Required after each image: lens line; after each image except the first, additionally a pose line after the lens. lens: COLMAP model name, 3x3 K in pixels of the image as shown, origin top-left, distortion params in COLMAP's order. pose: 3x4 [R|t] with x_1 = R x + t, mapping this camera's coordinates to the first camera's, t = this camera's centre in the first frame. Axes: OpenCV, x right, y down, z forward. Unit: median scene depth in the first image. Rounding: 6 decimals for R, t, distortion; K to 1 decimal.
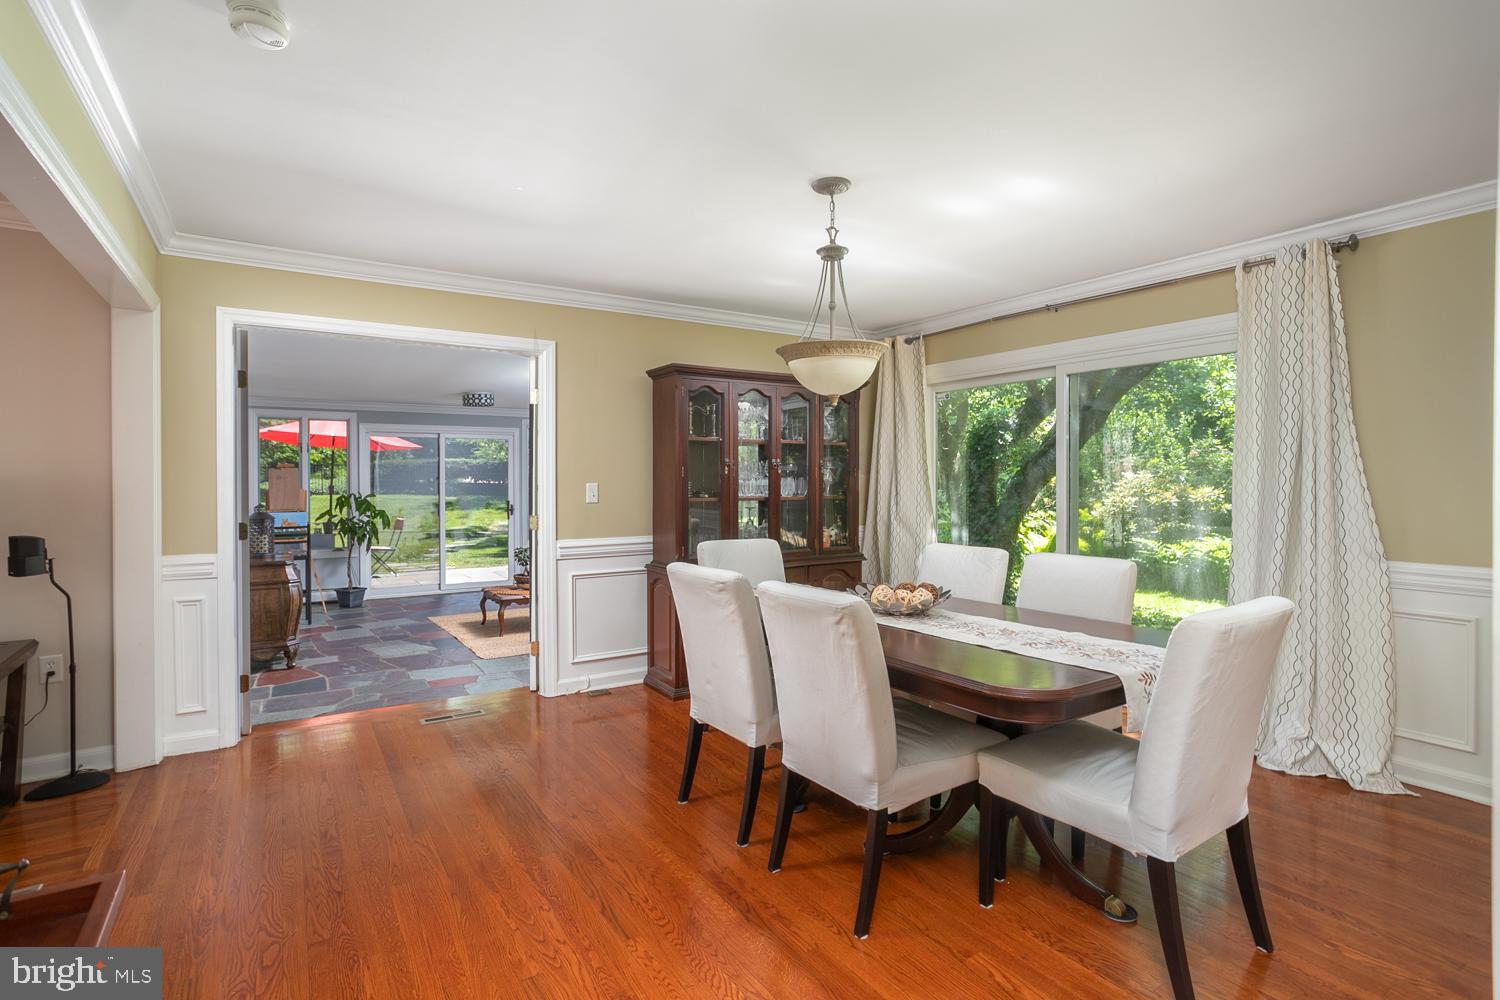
lens RADIAL K [[759.2, 0, 750.6], [0, 759.2, 498.4], [0, 0, 1]] dist [-0.026072, 0.013228]
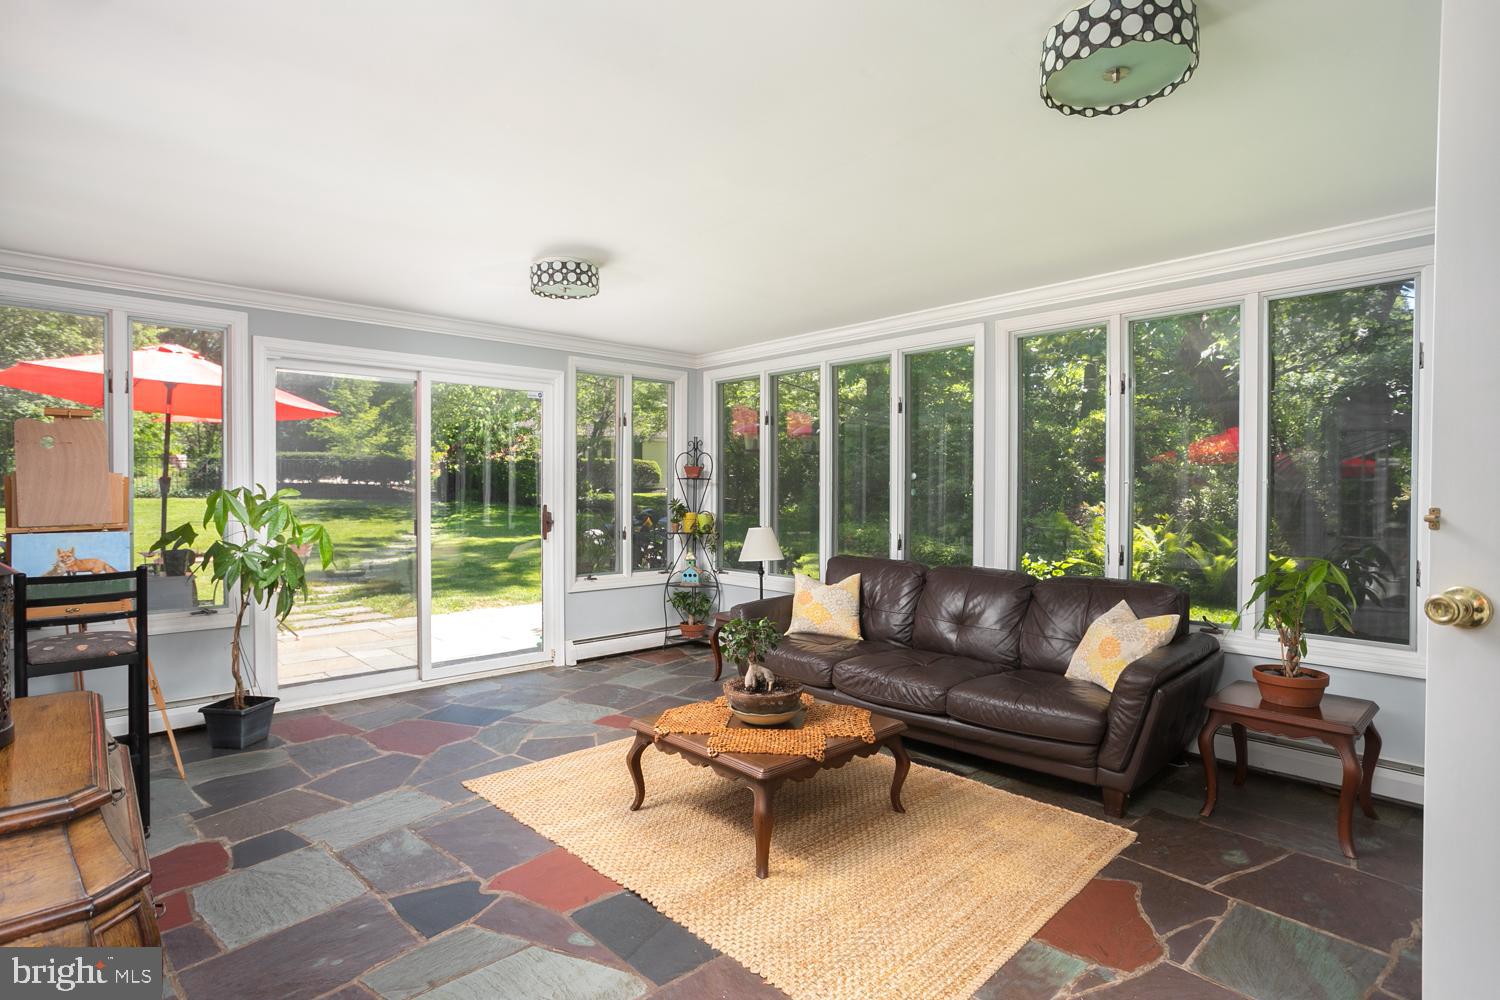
lens RADIAL K [[759.2, 0, 745.8], [0, 759.2, 502.9], [0, 0, 1]] dist [-0.026072, 0.013228]
pose [[0.982815, 0.014735, 0.184002, -0.301851], [-0.013136, 0.999865, -0.009907, 0.002927], [-0.184123, 0.007320, 0.982876, 0.472753]]
